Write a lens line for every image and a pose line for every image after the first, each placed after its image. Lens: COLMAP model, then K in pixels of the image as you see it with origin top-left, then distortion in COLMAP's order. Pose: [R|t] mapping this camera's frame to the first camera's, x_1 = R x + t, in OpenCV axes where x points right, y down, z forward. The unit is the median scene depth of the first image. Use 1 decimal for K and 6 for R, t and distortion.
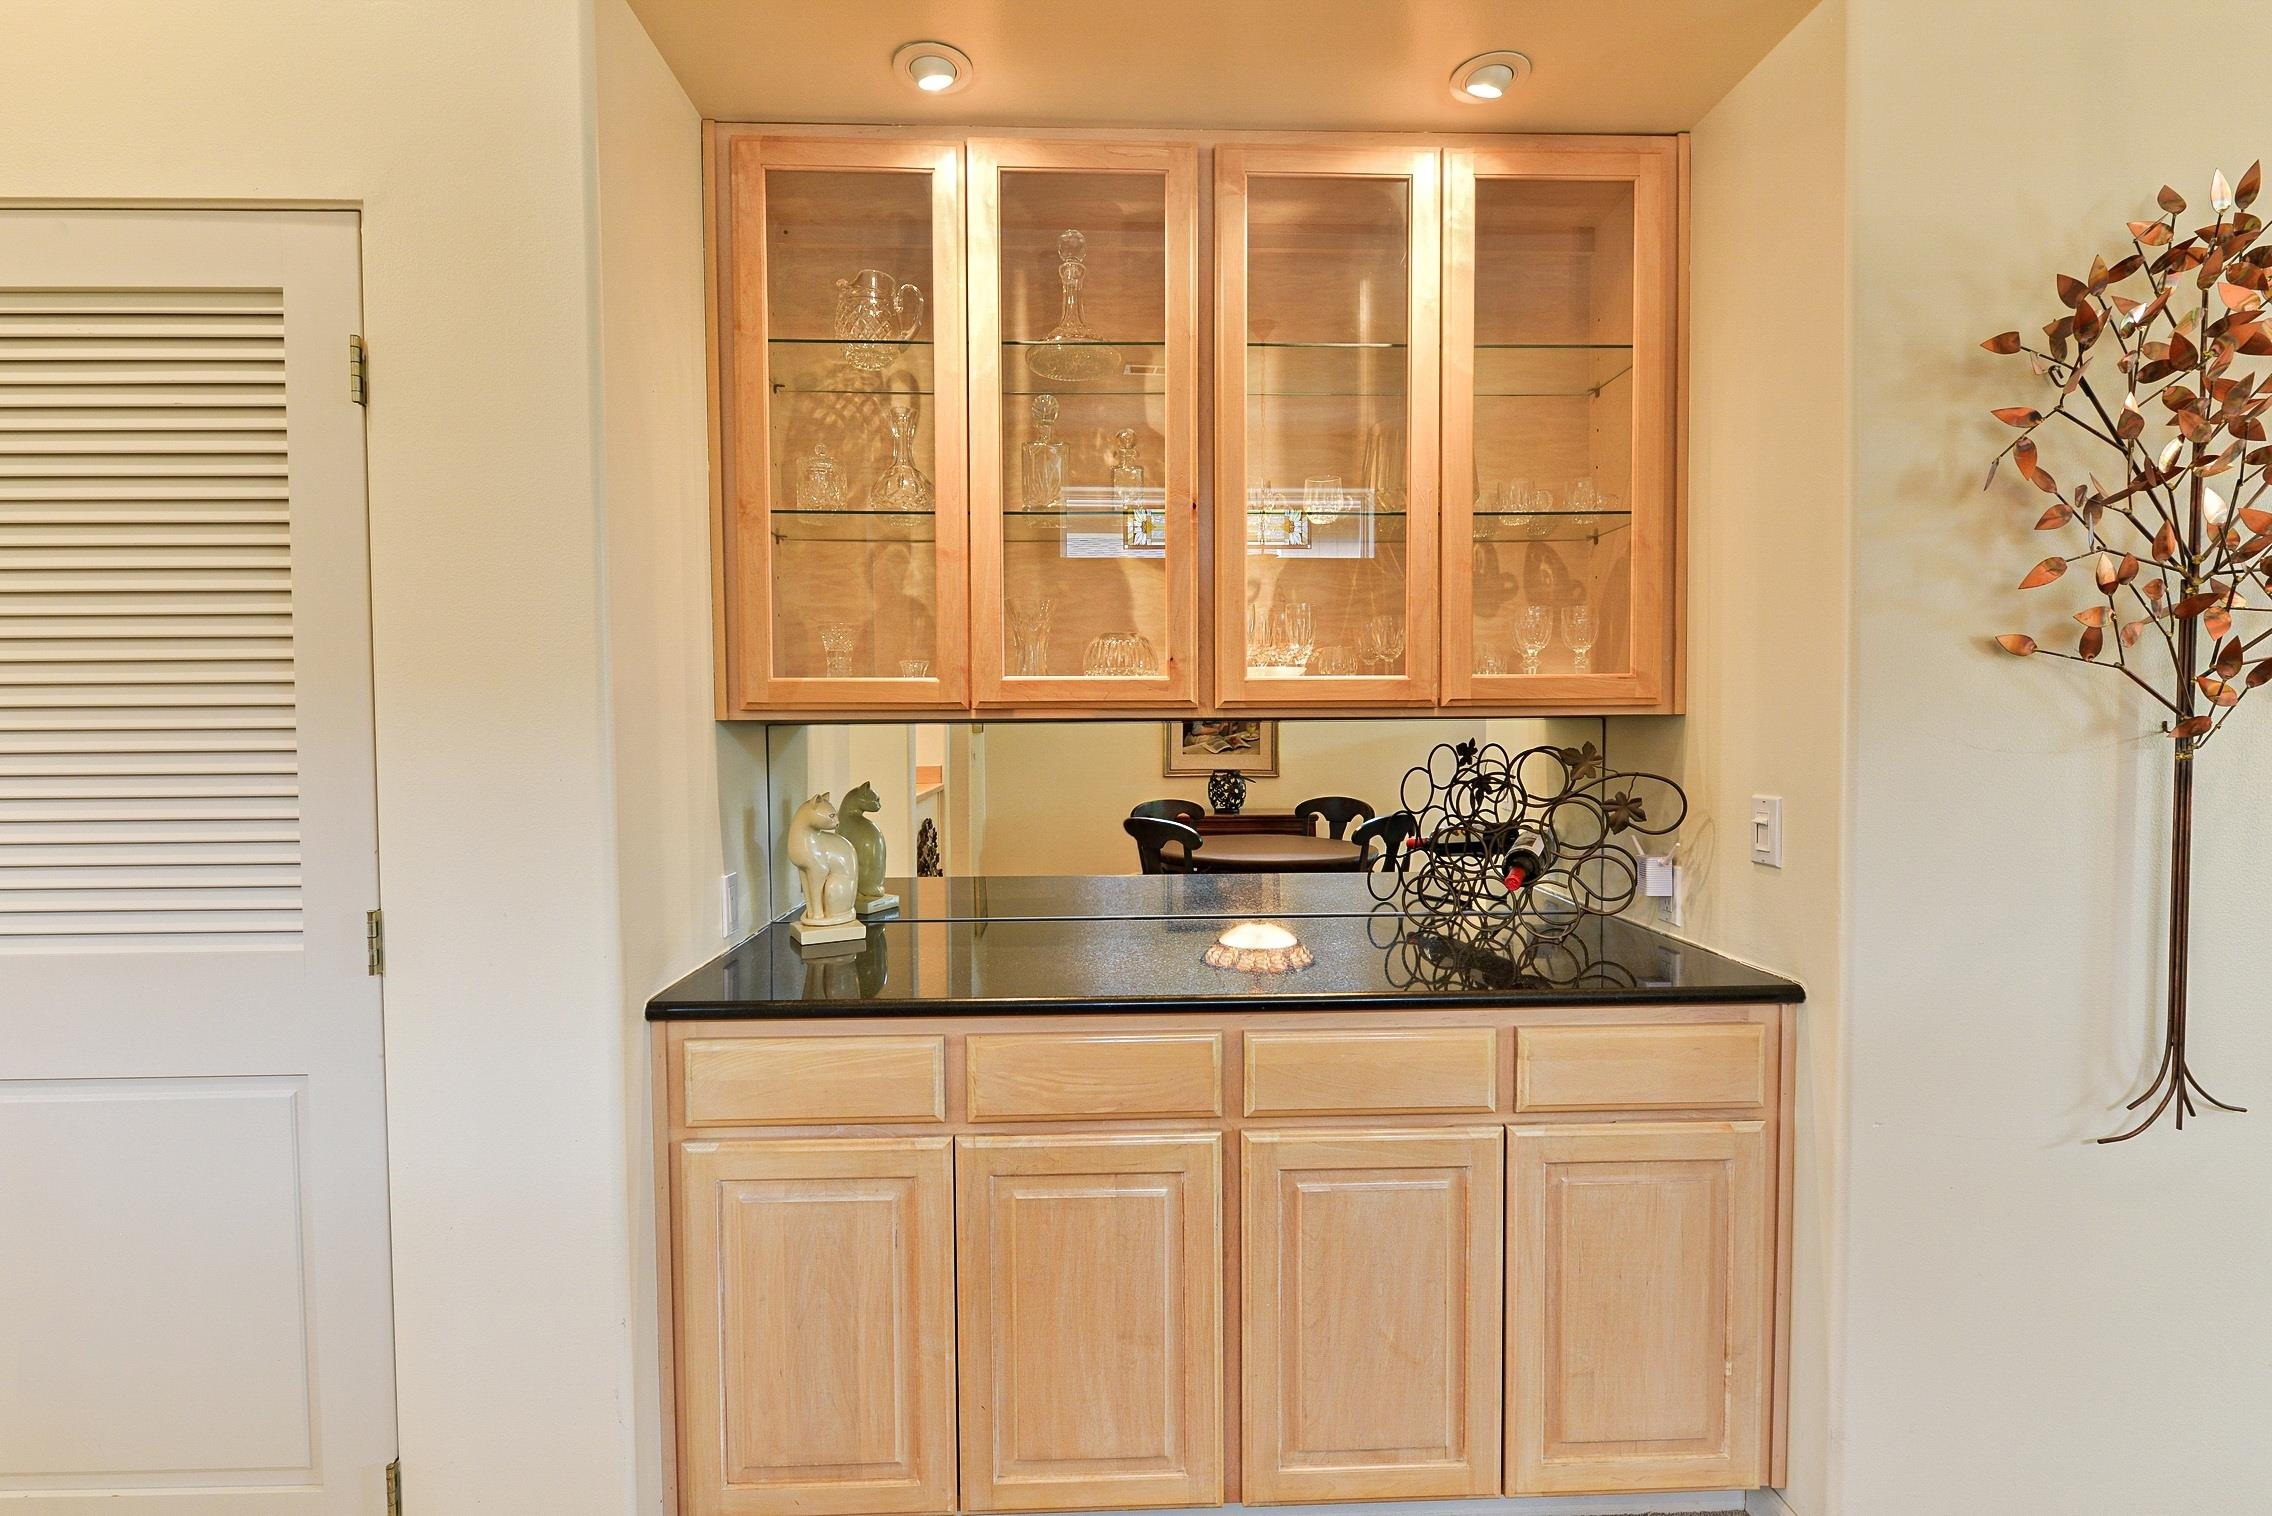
lens RADIAL K [[1031.4, 0, 1136.0], [0, 1031.4, 758.0], [0, 0, 1]] dist [0.000403, -0.000941]
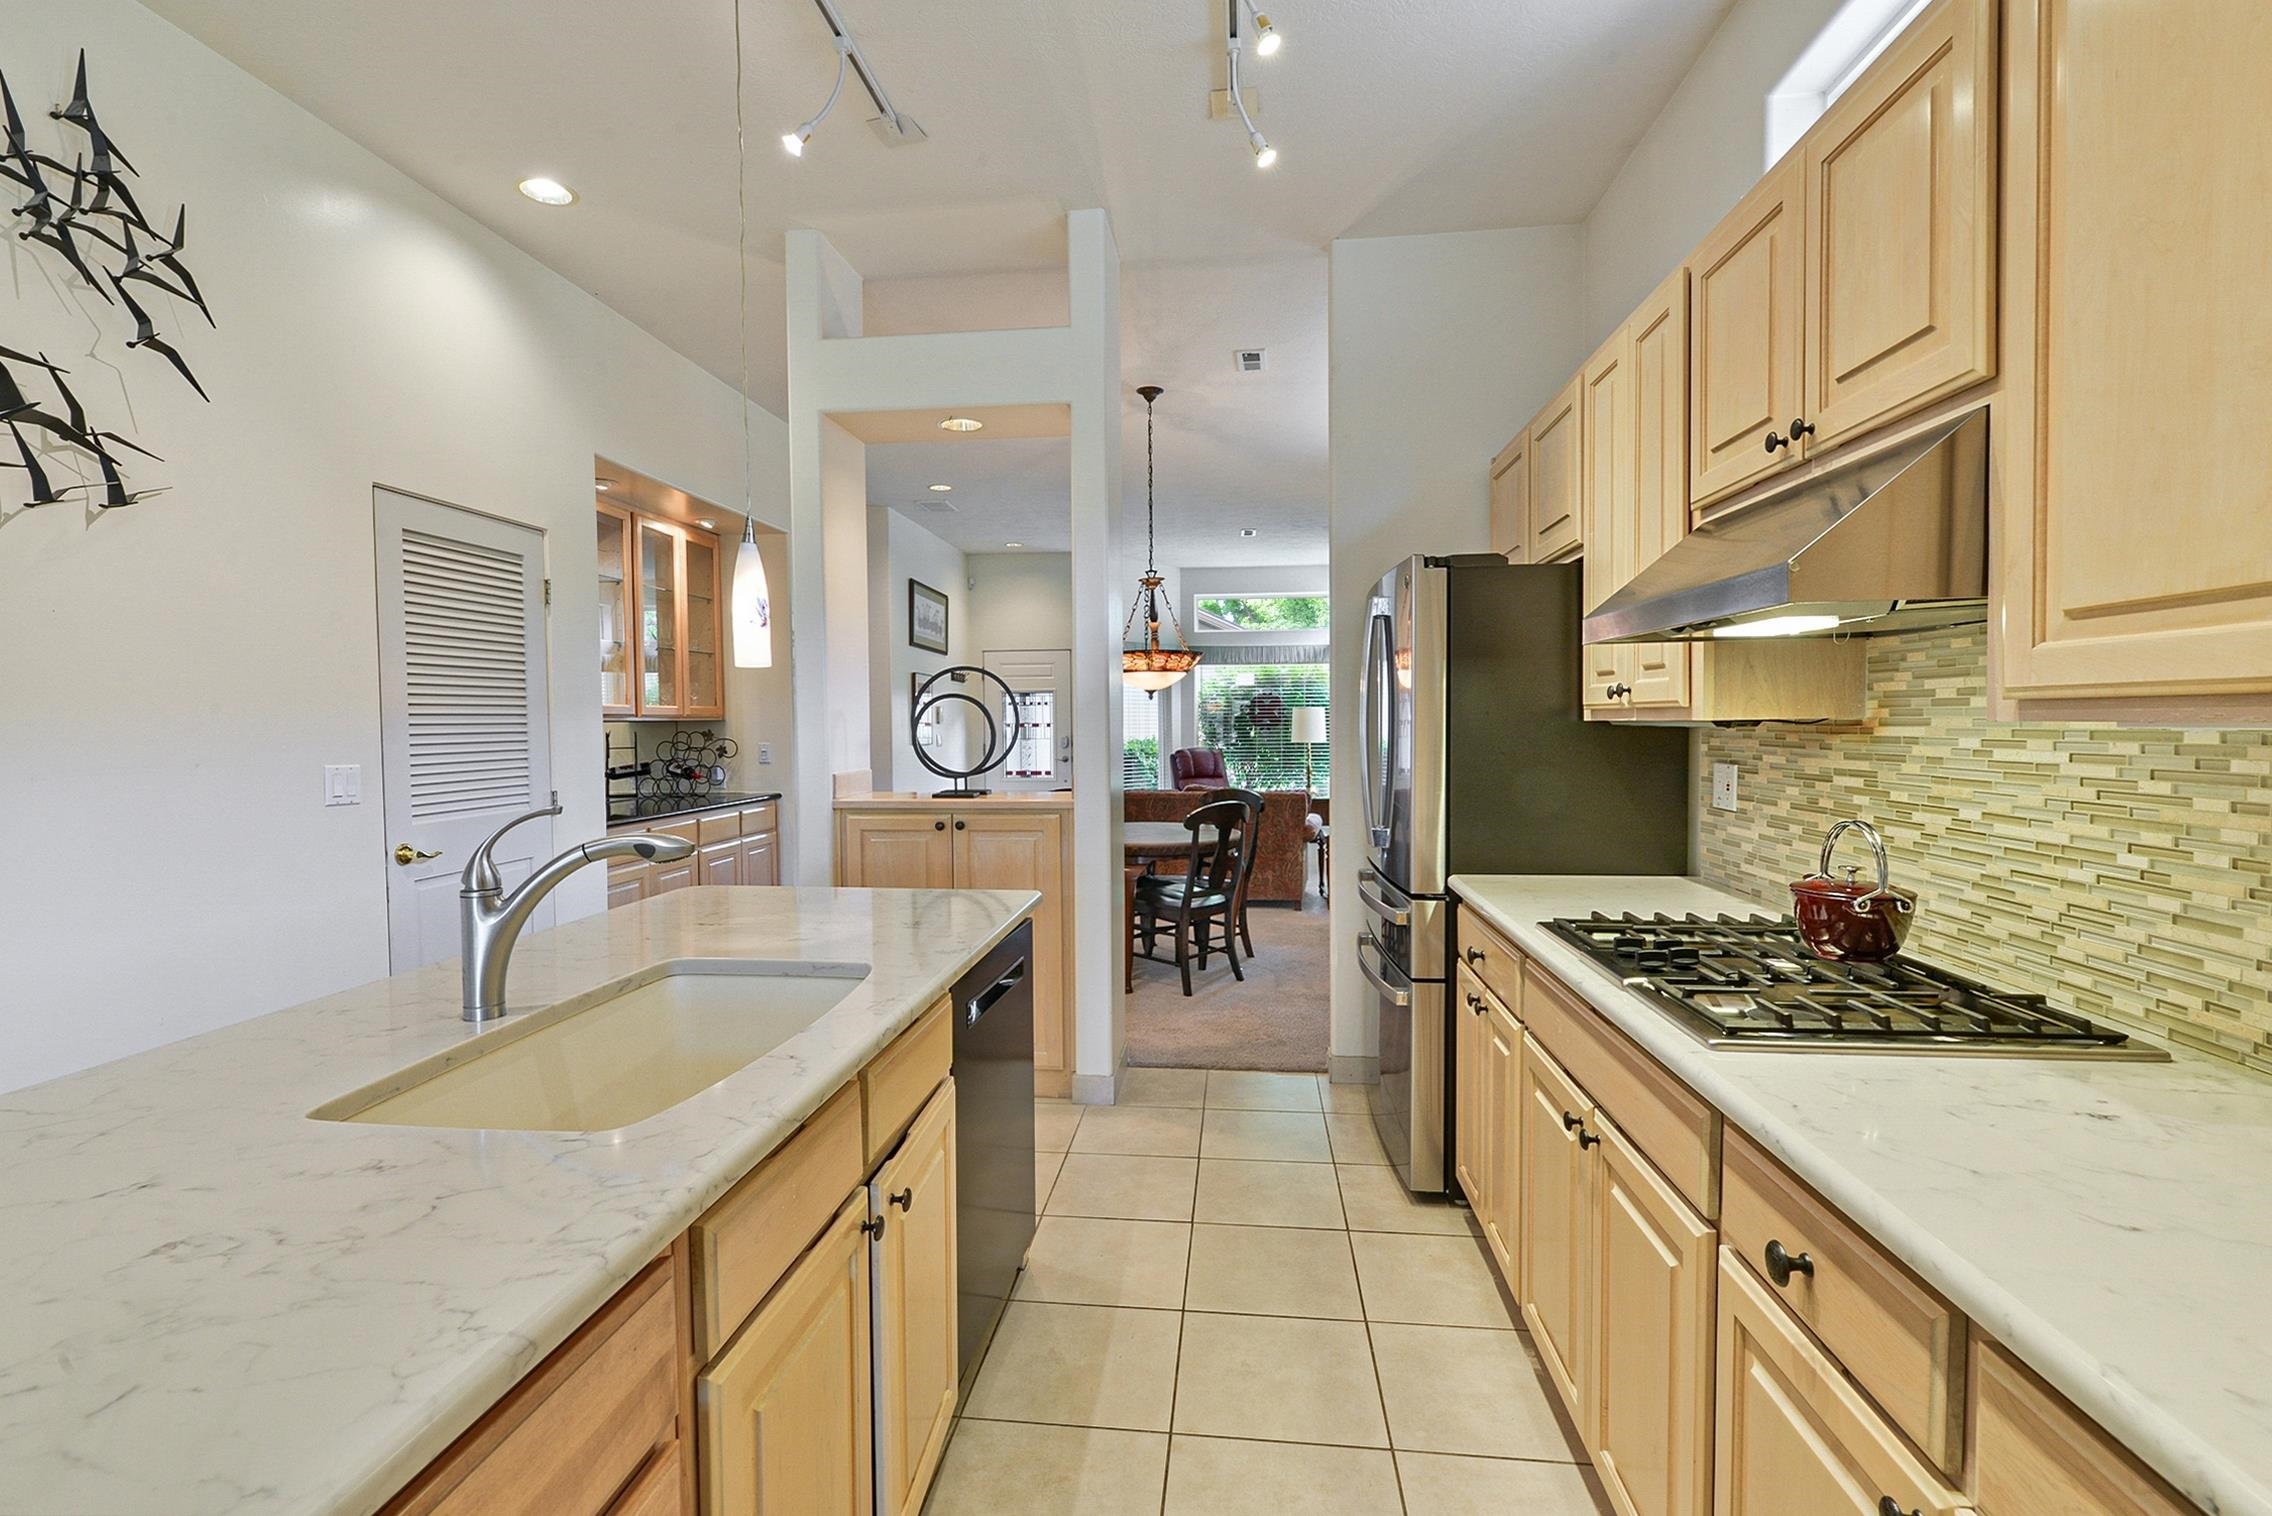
lens RADIAL K [[1031.4, 0, 1136.0], [0, 1031.4, 758.0], [0, 0, 1]] dist [0.000403, -0.000941]
pose [[0.139244, -0.033753, 0.989683, -2.449196], [0.045598, 0.998577, 0.027640, 0.043909], [-0.989208, 0.041279, 0.140585, -0.673051]]
